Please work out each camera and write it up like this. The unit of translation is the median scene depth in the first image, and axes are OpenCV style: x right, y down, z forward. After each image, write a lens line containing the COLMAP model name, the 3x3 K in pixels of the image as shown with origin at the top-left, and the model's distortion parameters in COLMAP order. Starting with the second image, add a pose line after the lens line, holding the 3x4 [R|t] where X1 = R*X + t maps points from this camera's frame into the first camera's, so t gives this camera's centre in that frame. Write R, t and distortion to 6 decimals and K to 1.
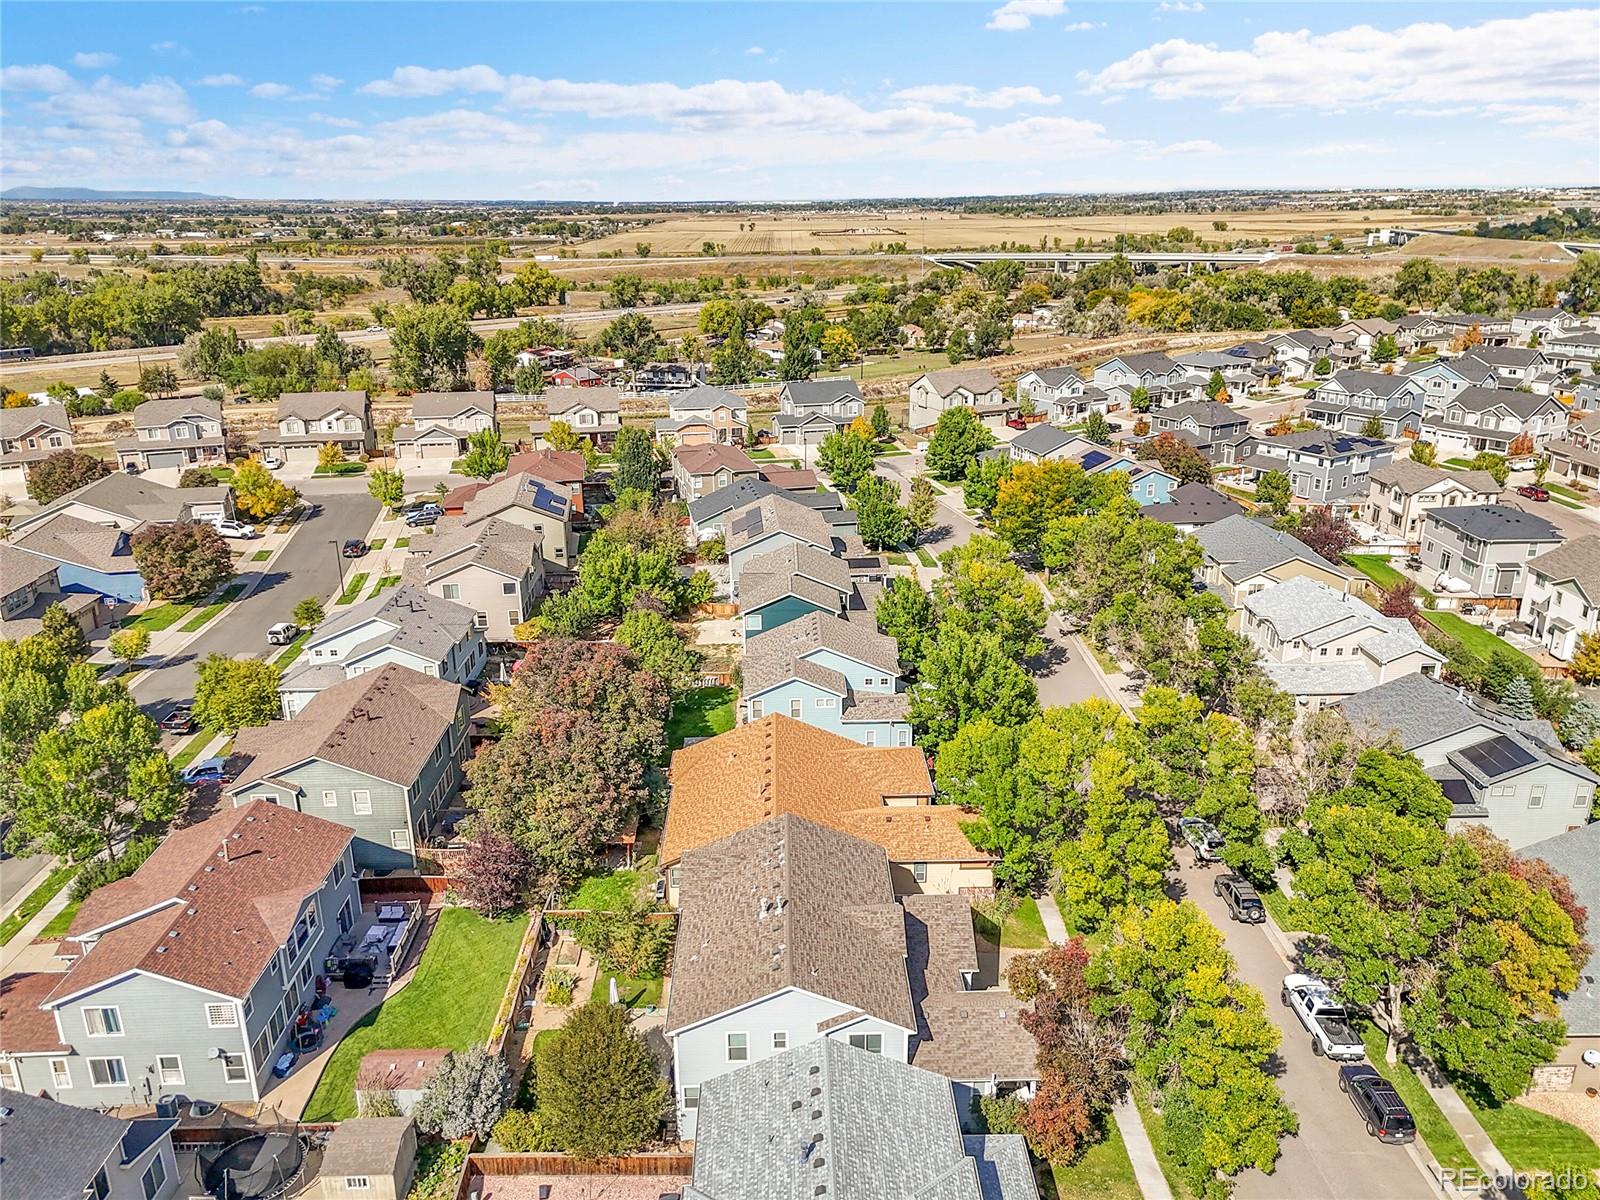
lens RADIAL K [[1141.8, 0, 800.0], [0, 1141.8, 600.0], [0, 0, 1]] dist [0.066986, -0.056090]
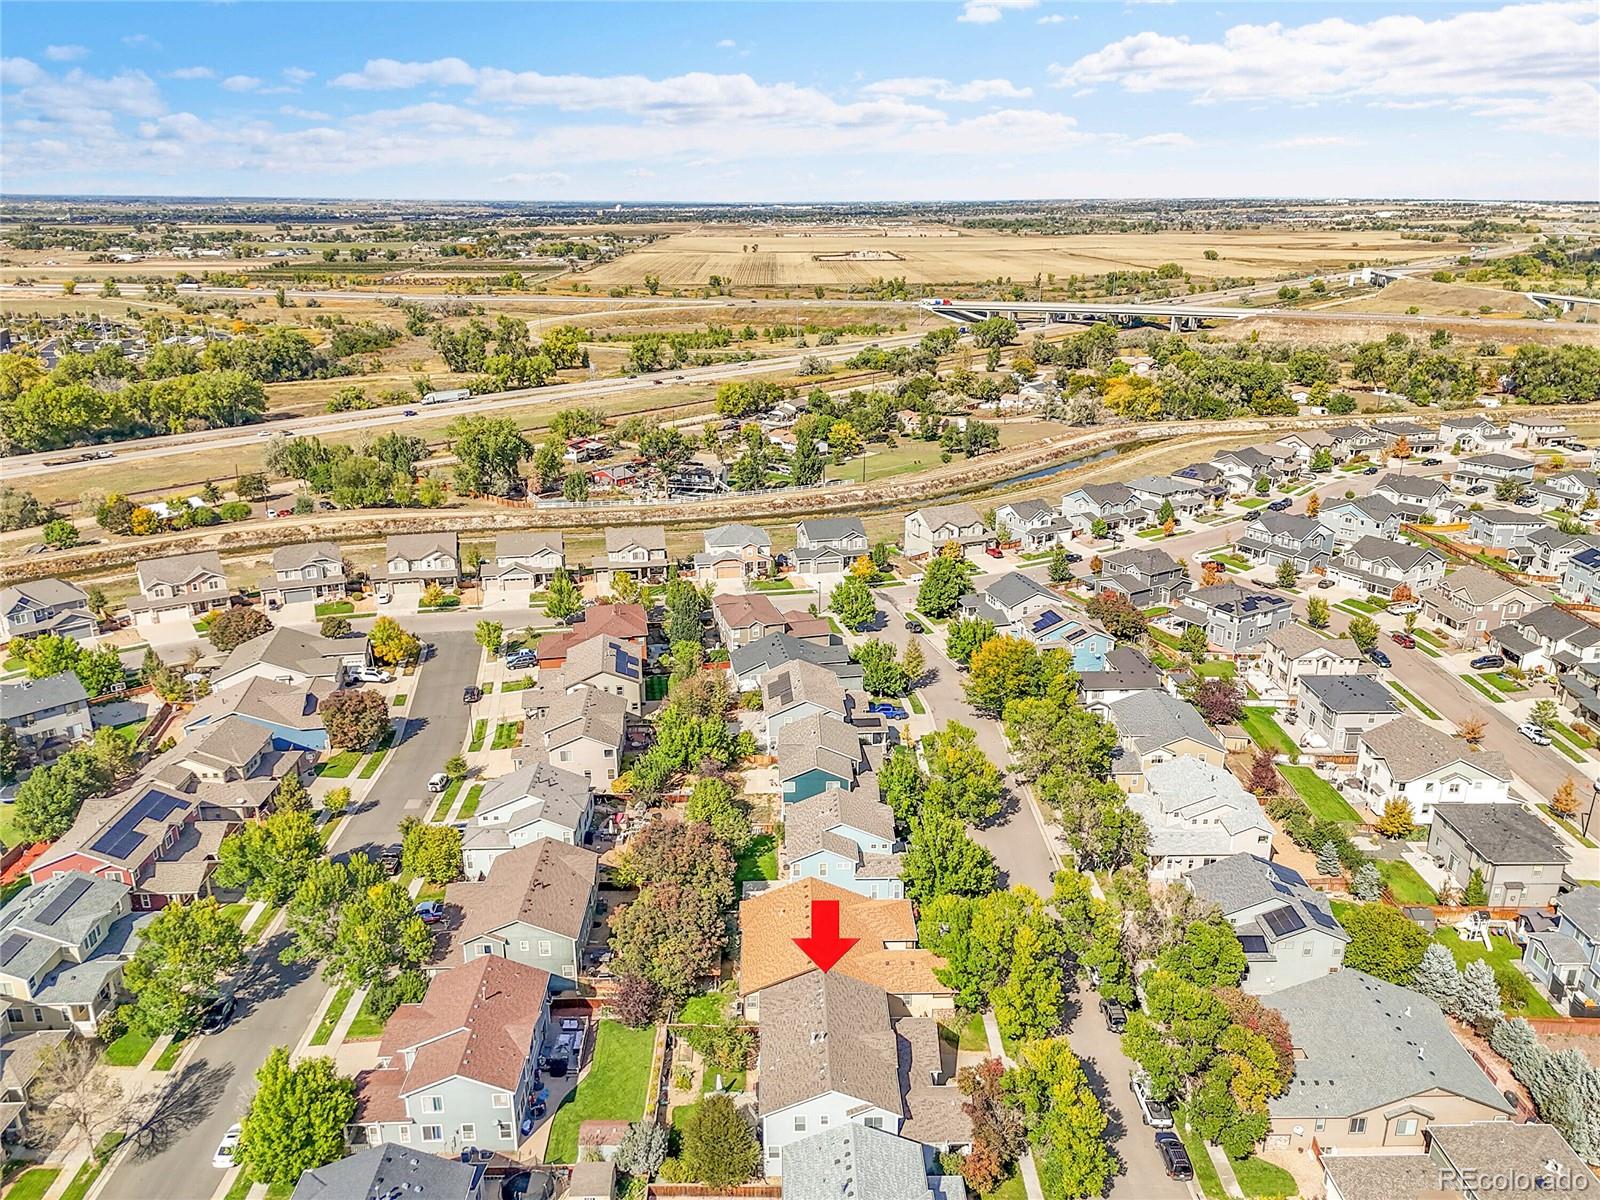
lens RADIAL K [[1141.8, 0, 800.0], [0, 1141.8, 600.0], [0, 0, 1]] dist [0.066986, -0.056090]
pose [[0.999970, 0.007315, 0.002415, -0.022765], [-0.007315, 0.999973, 0.000250, -0.142894], [-0.002413, -0.000267, 0.999997, -0.263531]]
